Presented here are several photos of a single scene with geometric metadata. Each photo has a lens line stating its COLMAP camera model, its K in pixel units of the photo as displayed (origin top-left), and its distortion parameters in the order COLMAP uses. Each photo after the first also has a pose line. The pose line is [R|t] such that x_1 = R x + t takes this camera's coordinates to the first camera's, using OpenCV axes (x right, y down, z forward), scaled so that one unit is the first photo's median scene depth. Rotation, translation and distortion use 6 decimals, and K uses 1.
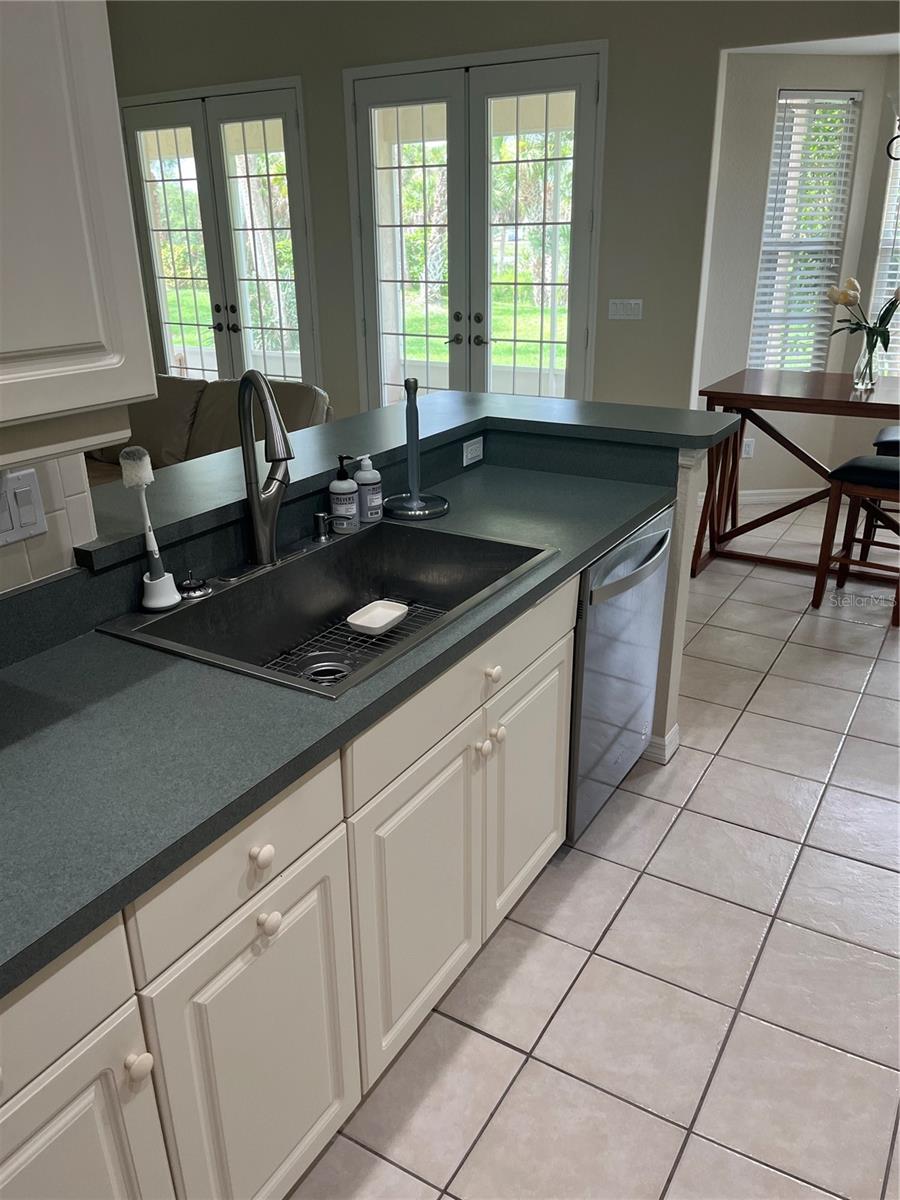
lens RADIAL K [[921.2, 0, 431.3], [0, 921.2, 638.7], [0, 0, 1]] dist [0.073659, -0.108258]
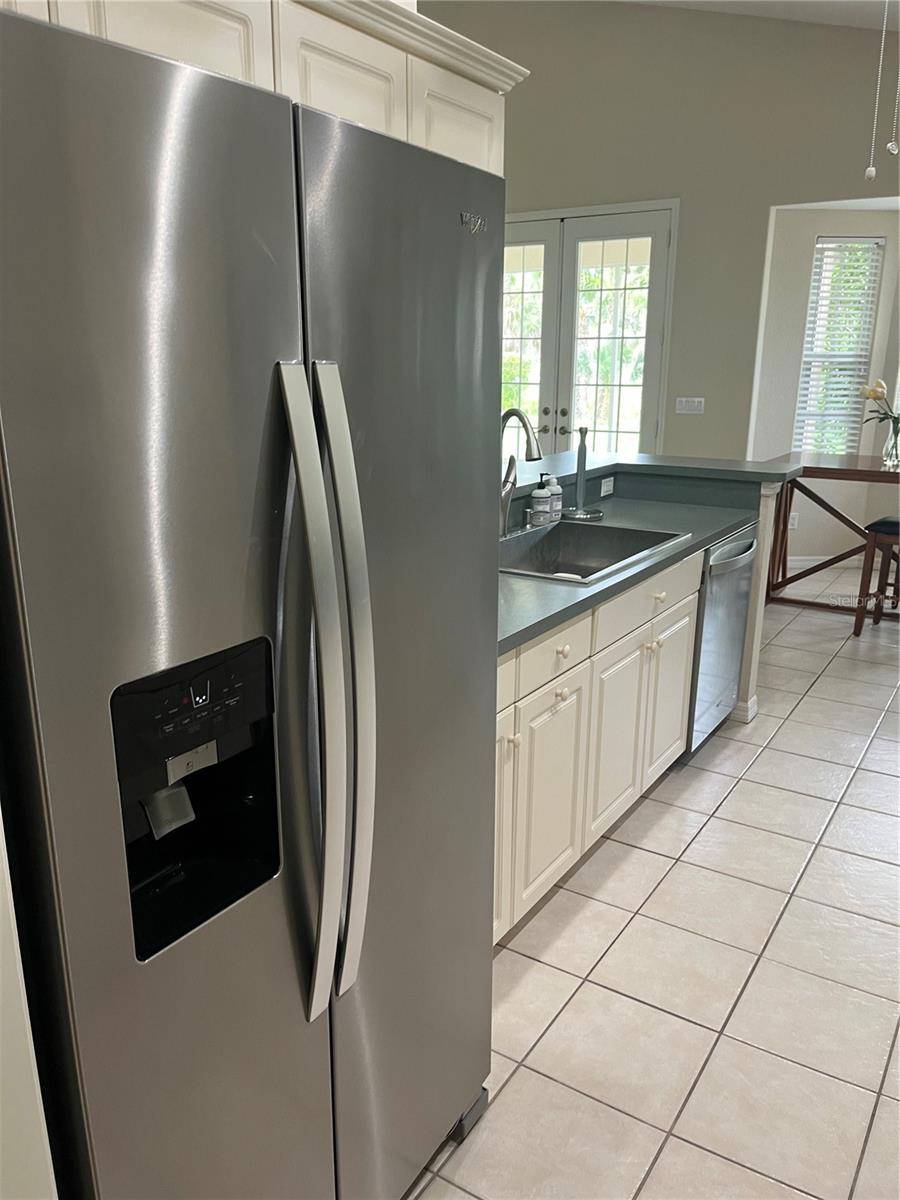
lens RADIAL K [[921.2, 0, 426.9], [0, 921.2, 640.0], [0, 0, 1]] dist [0.073659, -0.108258]
pose [[0.999240, 0.024868, -0.030022, -0.117720], [-0.028088, 0.993303, -0.112073, 0.125039], [0.027033, 0.112831, 0.993246, -0.238530]]
